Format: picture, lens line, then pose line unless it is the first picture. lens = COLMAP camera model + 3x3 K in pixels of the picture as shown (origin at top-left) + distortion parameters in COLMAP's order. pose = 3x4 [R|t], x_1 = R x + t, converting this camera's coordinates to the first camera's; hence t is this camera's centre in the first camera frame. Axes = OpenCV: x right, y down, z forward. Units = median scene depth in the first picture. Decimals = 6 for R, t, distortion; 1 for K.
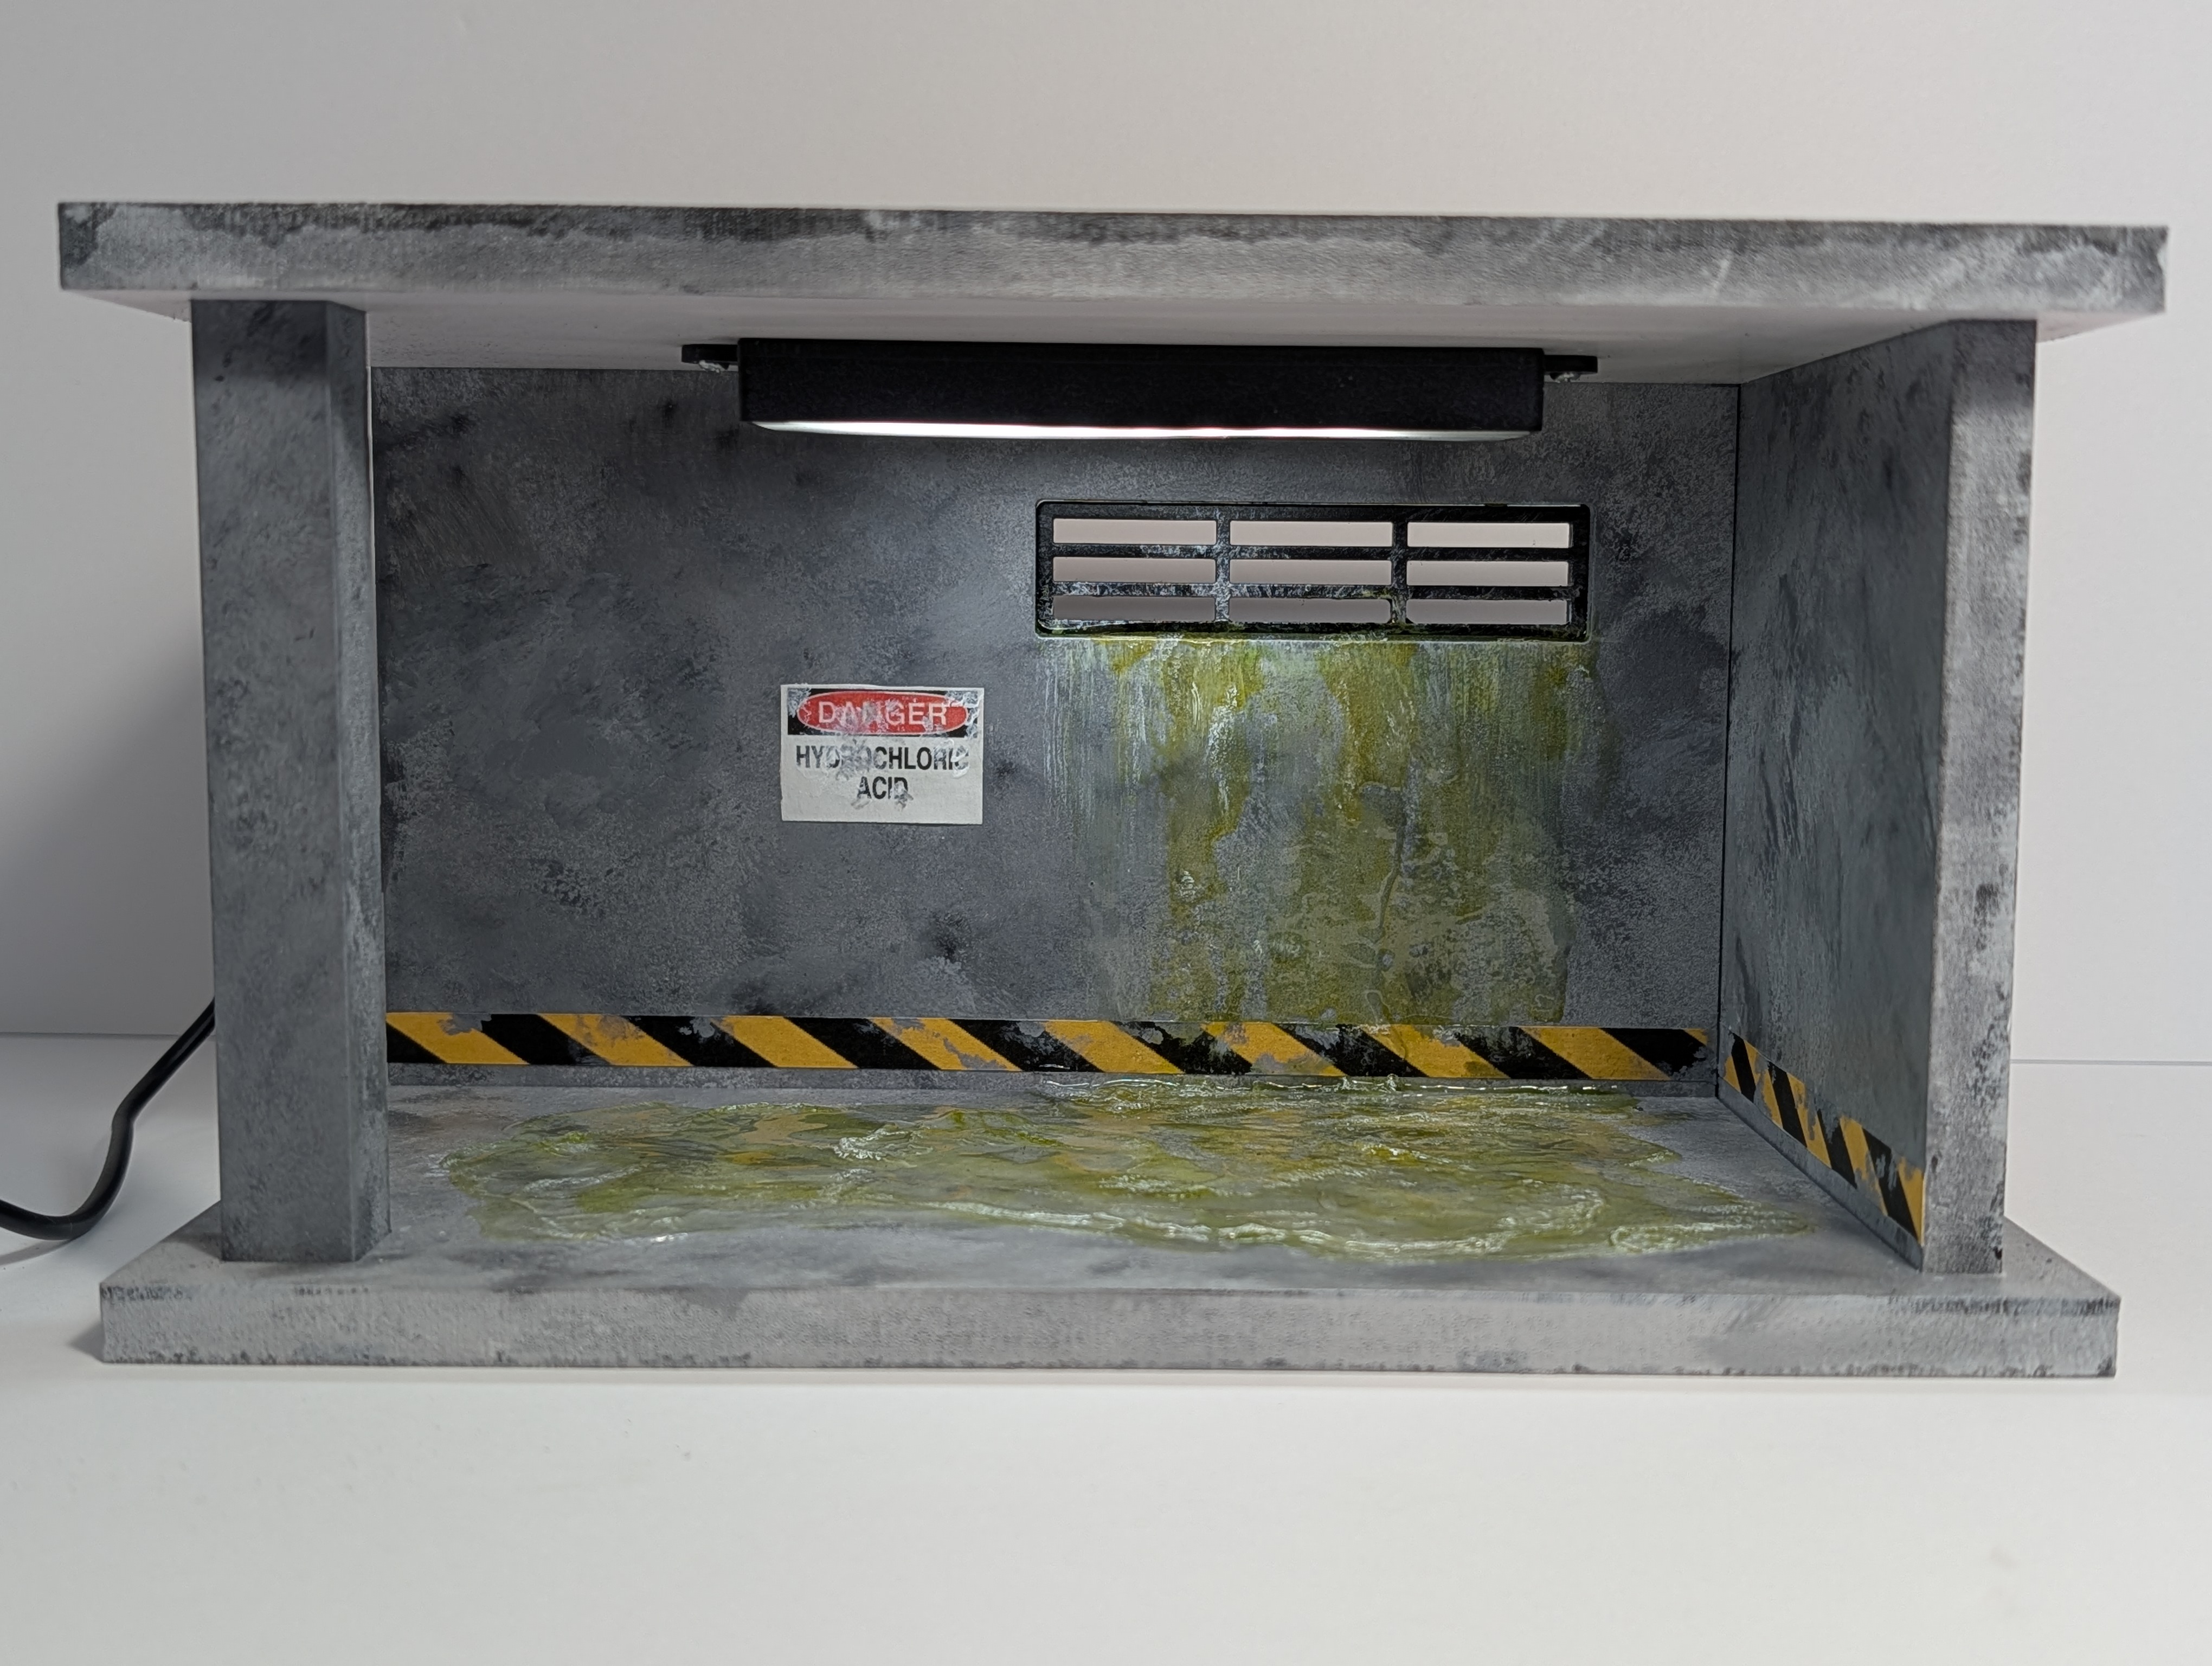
lens RADIAL K [[2640.2, 0, 1156.6], [0, 2640.2, 832.7], [0, 0, 1]] dist [0.167957, -0.712611]
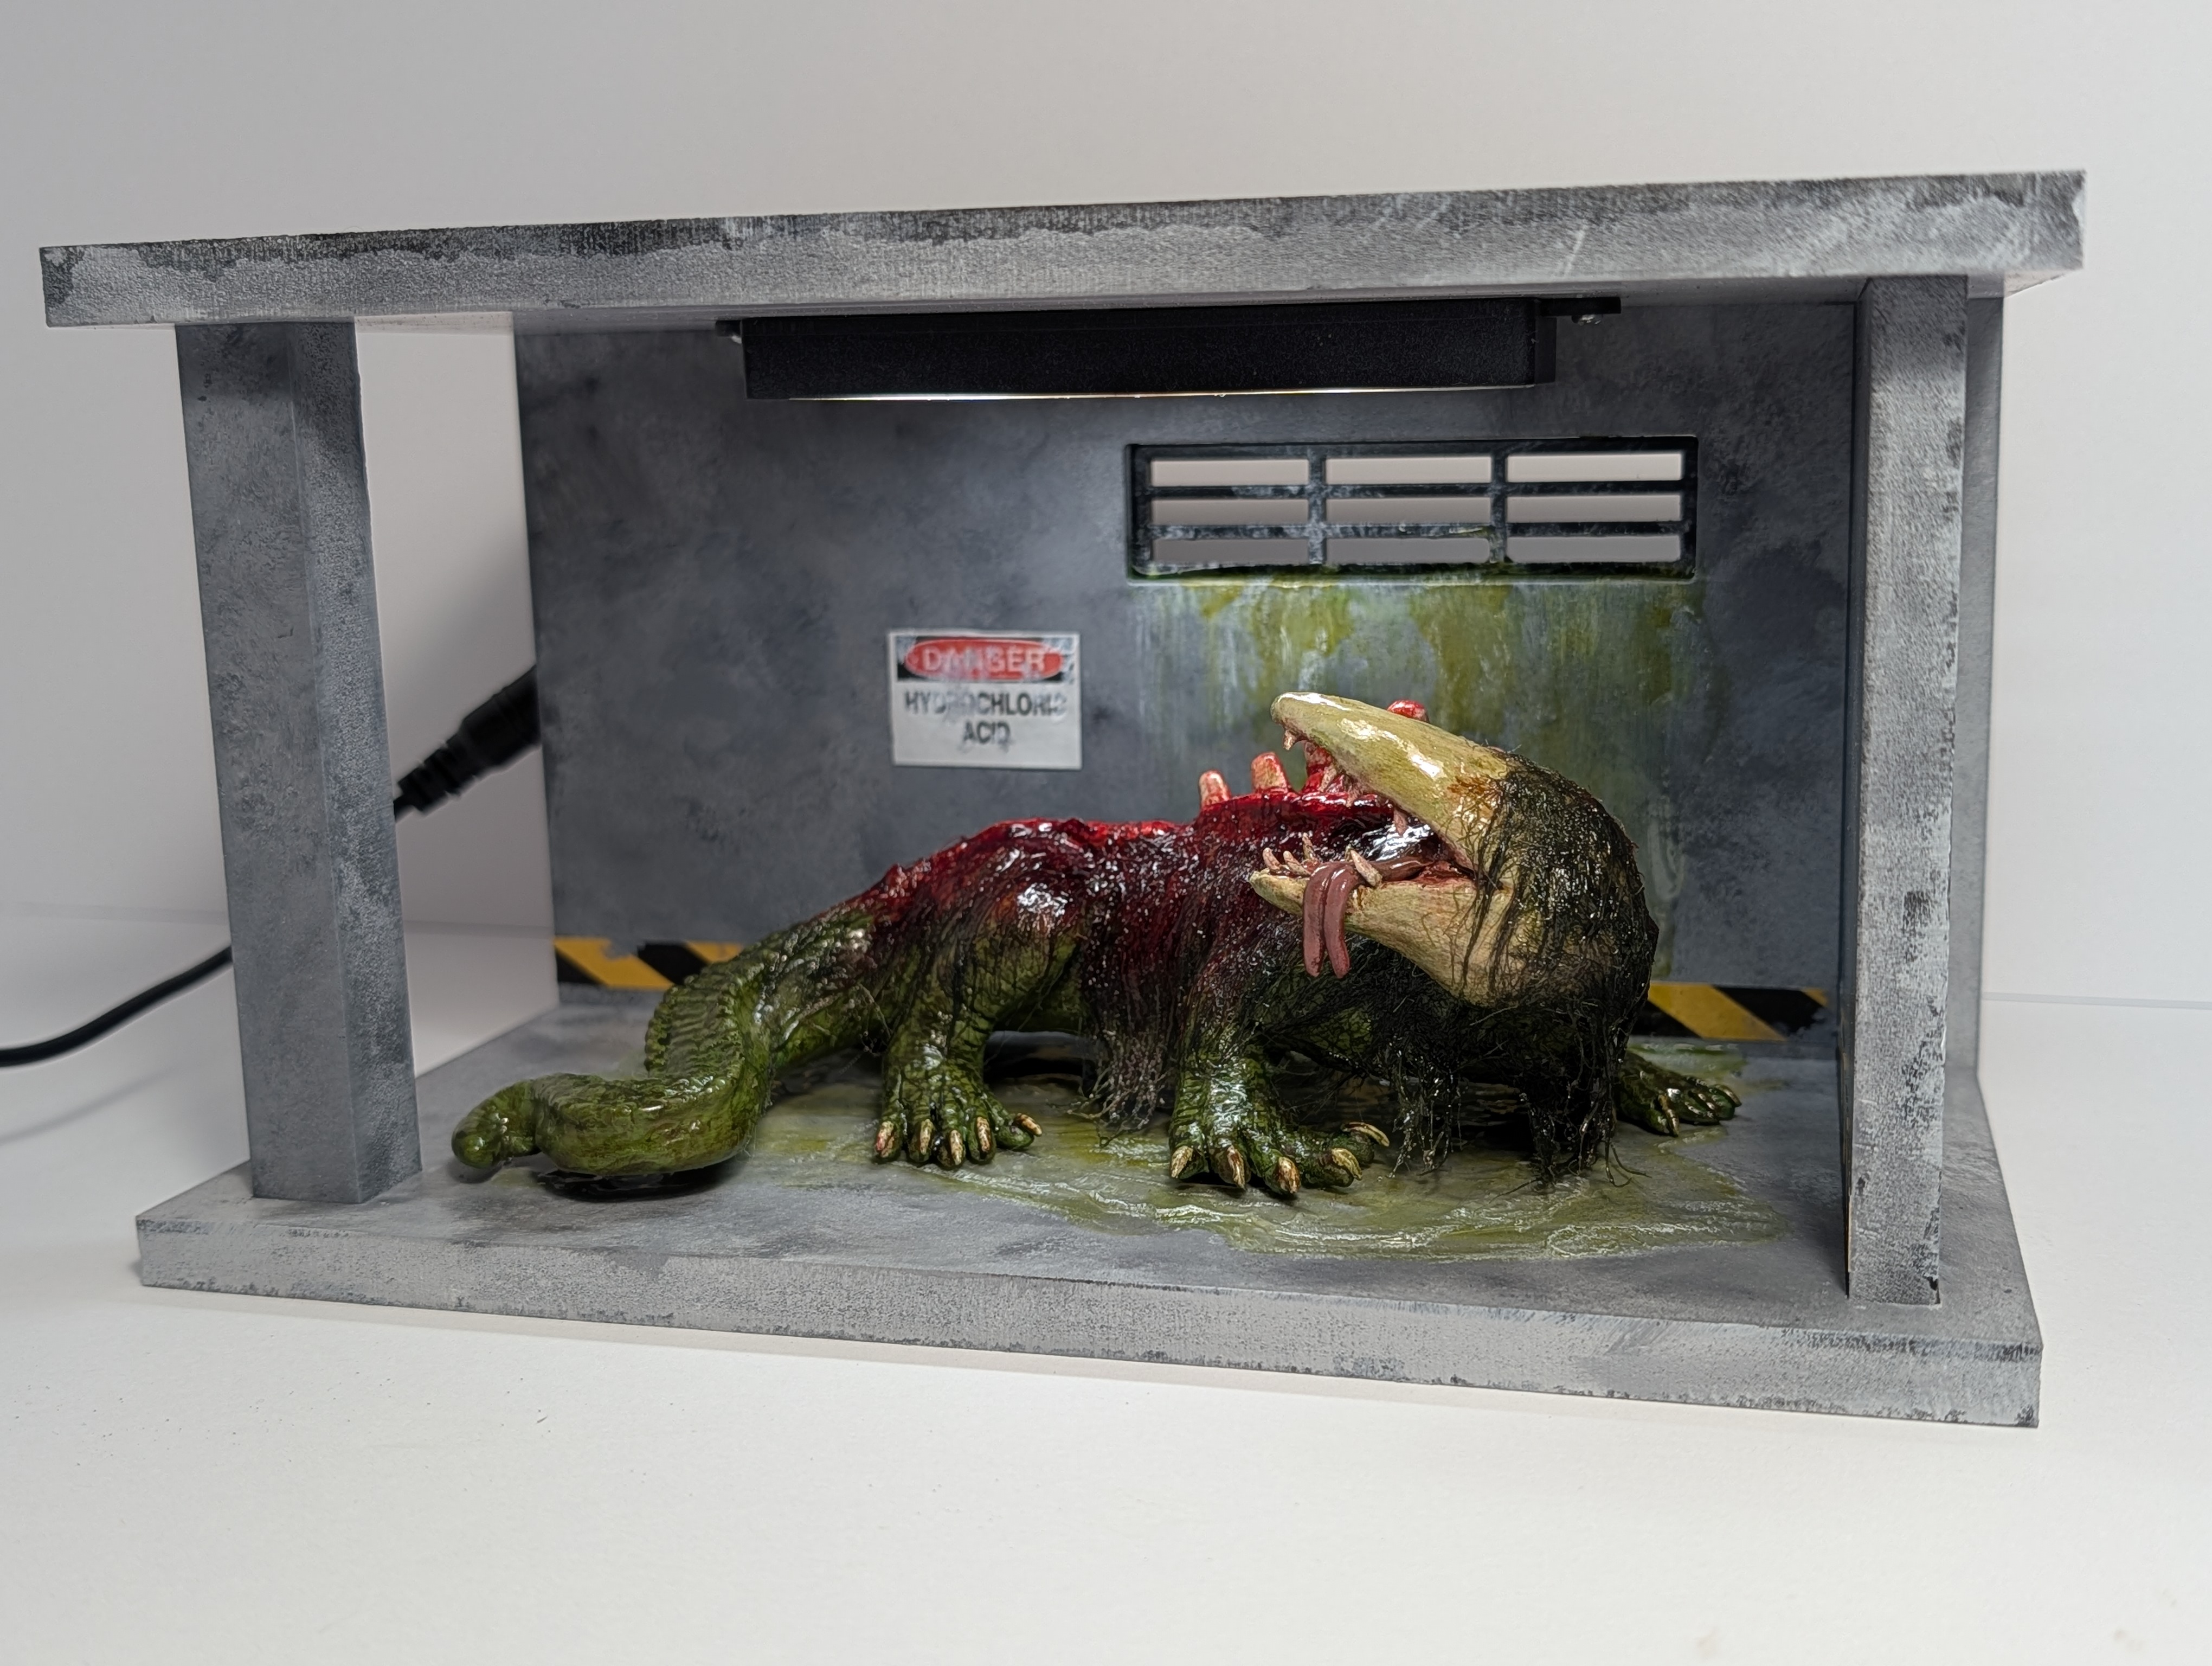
lens RADIAL K [[2624.4, 0, 1146.4], [0, 2624.4, 836.7], [0, 0, 1]] dist [0.154121, -0.742907]
pose [[0.965832, 0.014797, -0.258745, 0.293633], [0.004531, 0.997252, 0.073946, -0.068991], [0.259129, -0.072592, 0.963111, 0.051609]]
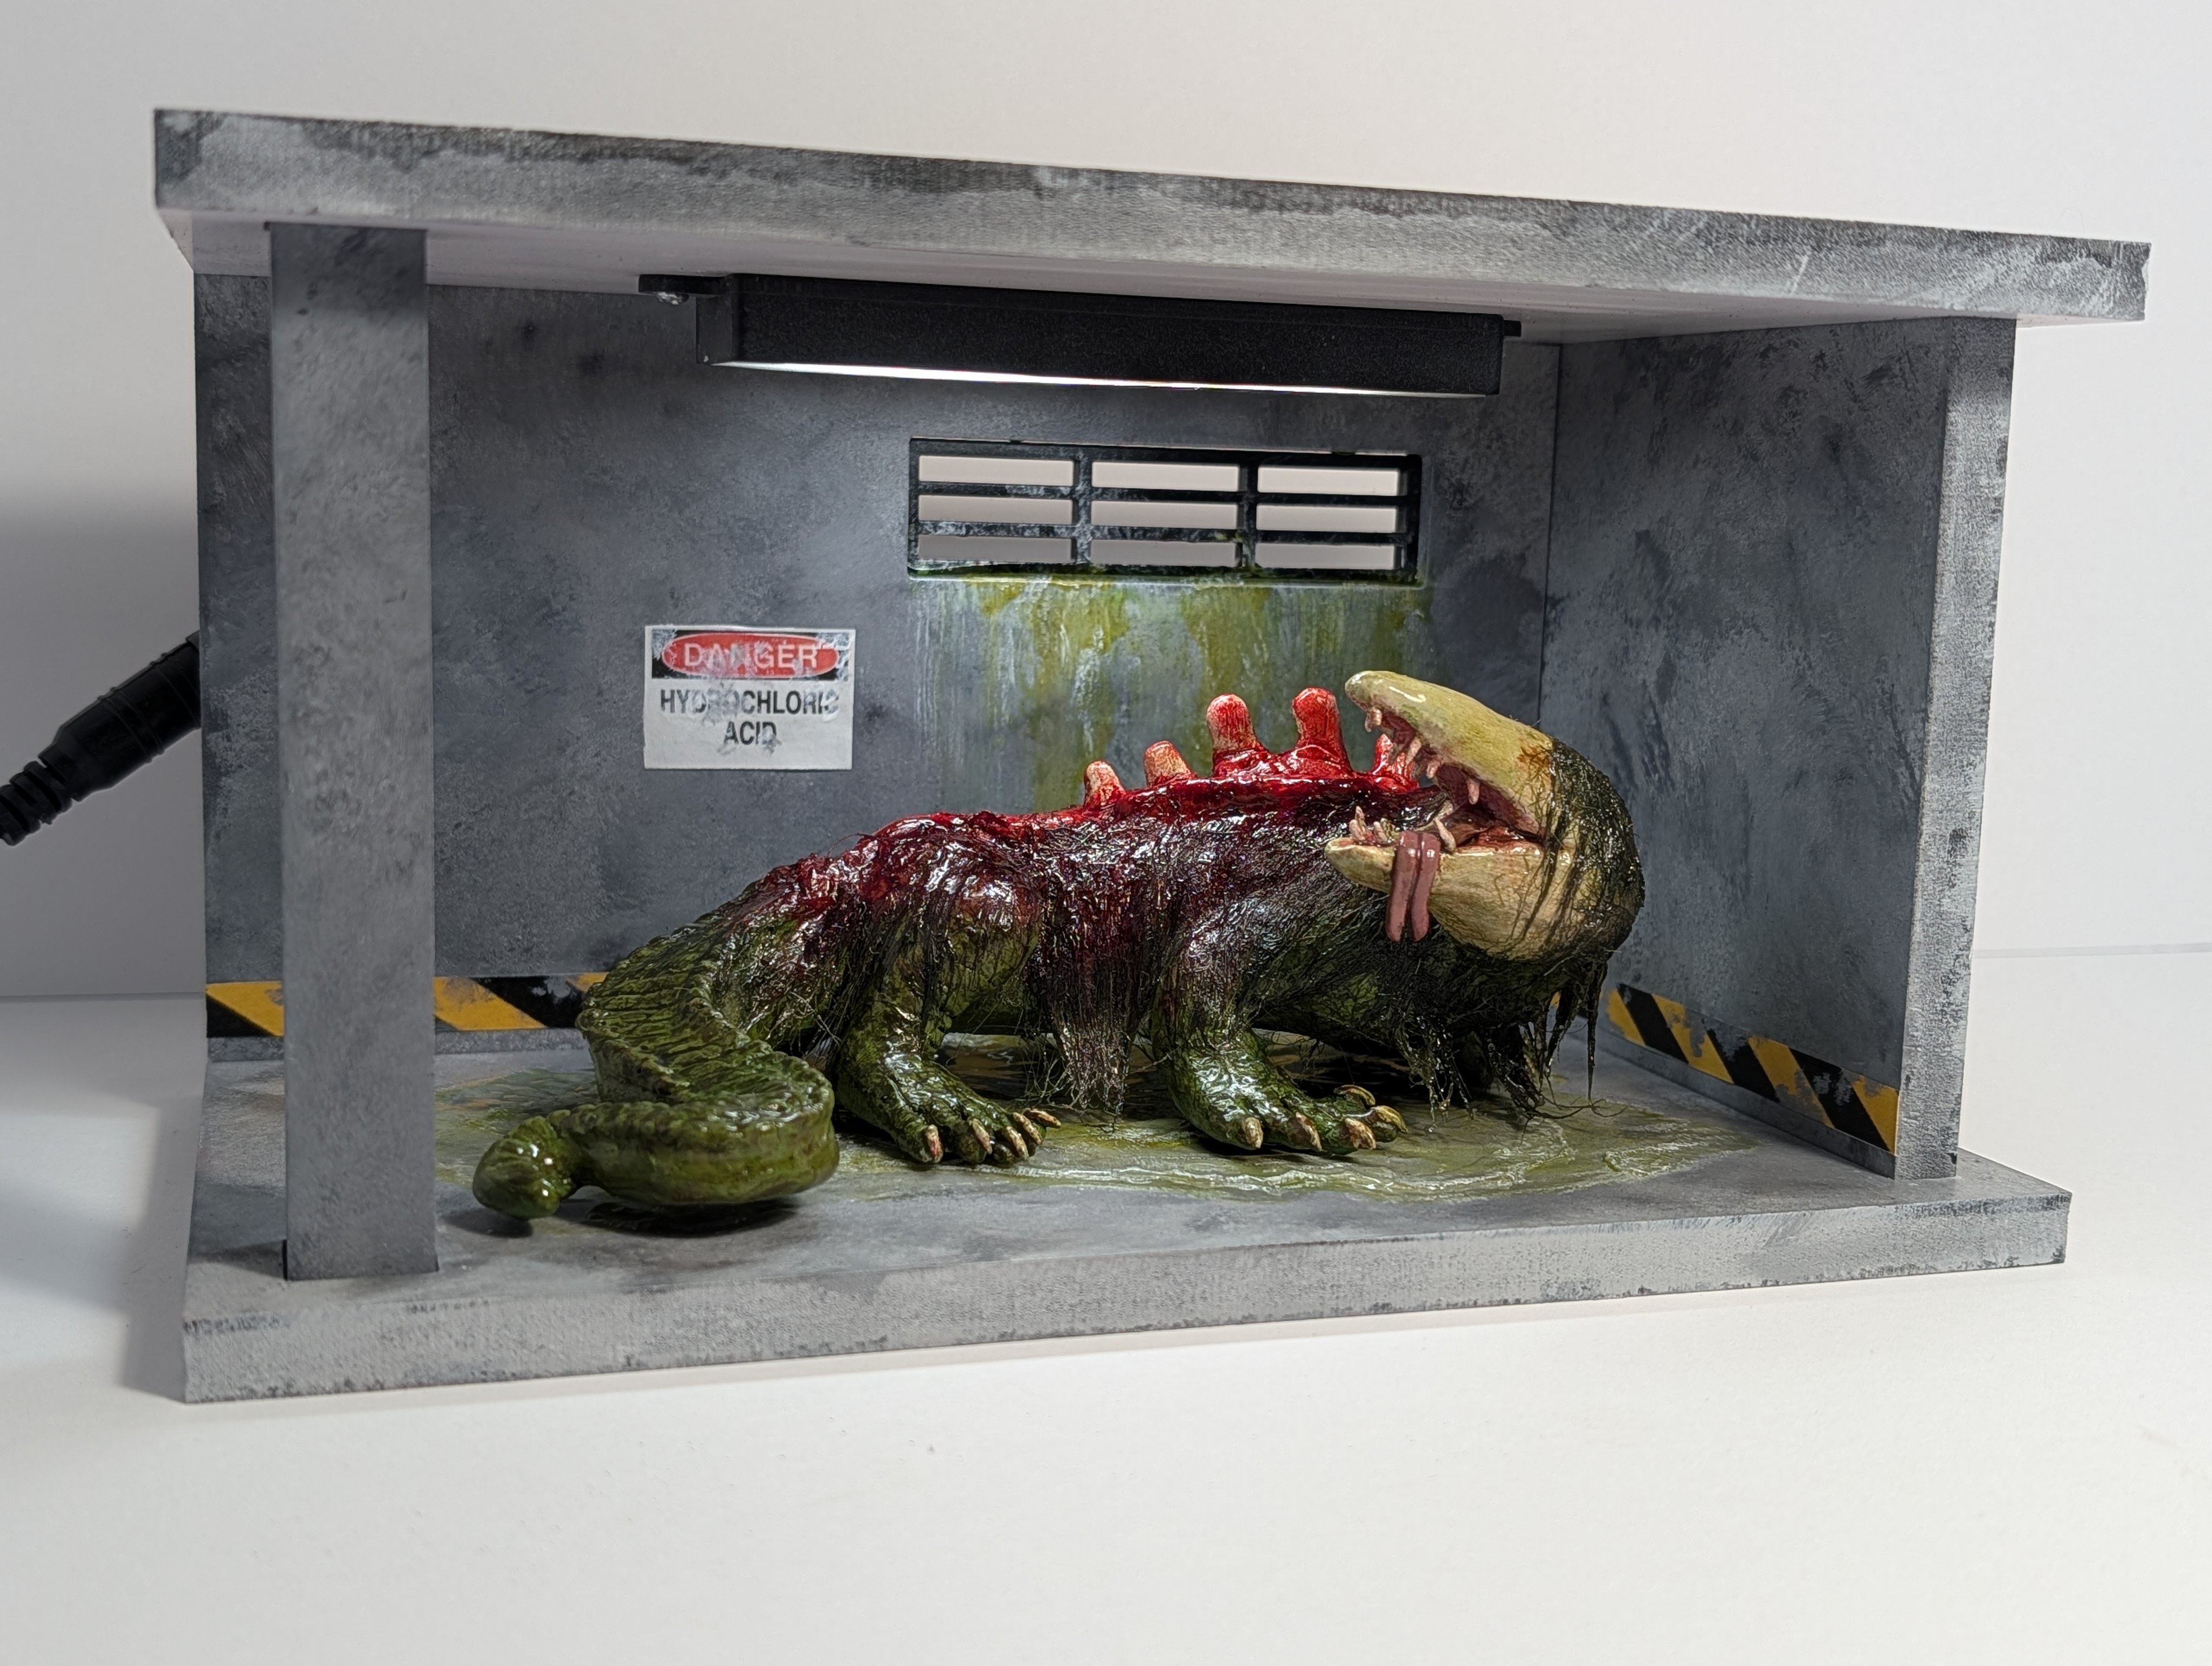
lens RADIAL K [[2632.8, 0, 1127.7], [0, 2632.8, 835.4], [0, 0, 1]] dist [0.175237, -0.822530]
pose [[0.953611, -0.021706, 0.300257, -0.352400], [0.007087, 0.998739, 0.049692, -0.035665], [-0.300957, -0.045259, 0.952563, 0.053014]]
